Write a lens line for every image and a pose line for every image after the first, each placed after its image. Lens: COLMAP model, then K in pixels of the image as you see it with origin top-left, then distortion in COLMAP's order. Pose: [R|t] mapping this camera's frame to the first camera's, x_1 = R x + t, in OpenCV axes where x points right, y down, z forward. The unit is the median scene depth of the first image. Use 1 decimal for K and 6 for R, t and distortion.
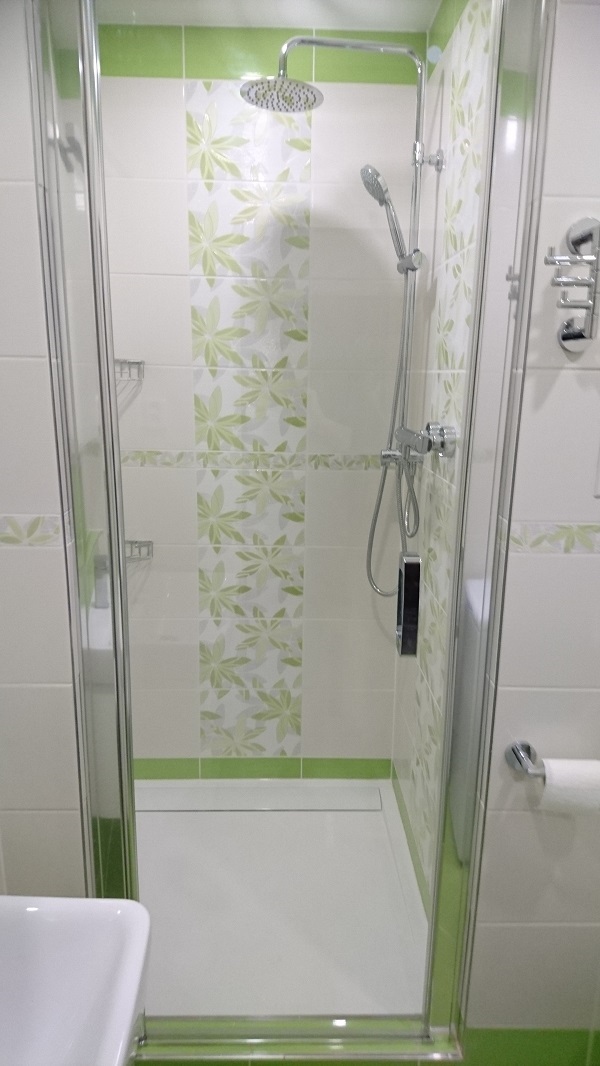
lens RADIAL K [[684.0, 0, 300.0], [0, 684.0, 533.0], [0, 0, 1]] dist [0.154044, -0.198199]
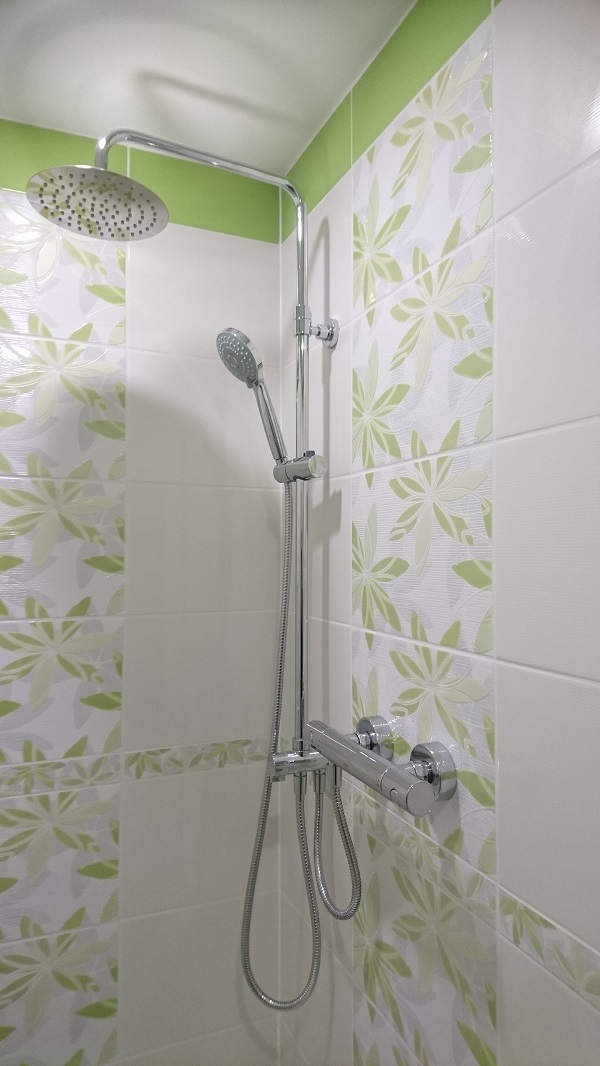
lens RADIAL K [[684.0, 0, 300.0], [0, 684.0, 533.0], [0, 0, 1]] dist [0.154044, -0.198199]
pose [[0.927555, -0.005652, 0.373644, -0.076197], [0.098491, 0.968229, -0.229854, -0.155264], [-0.360474, 0.250003, 0.898642, 0.376423]]
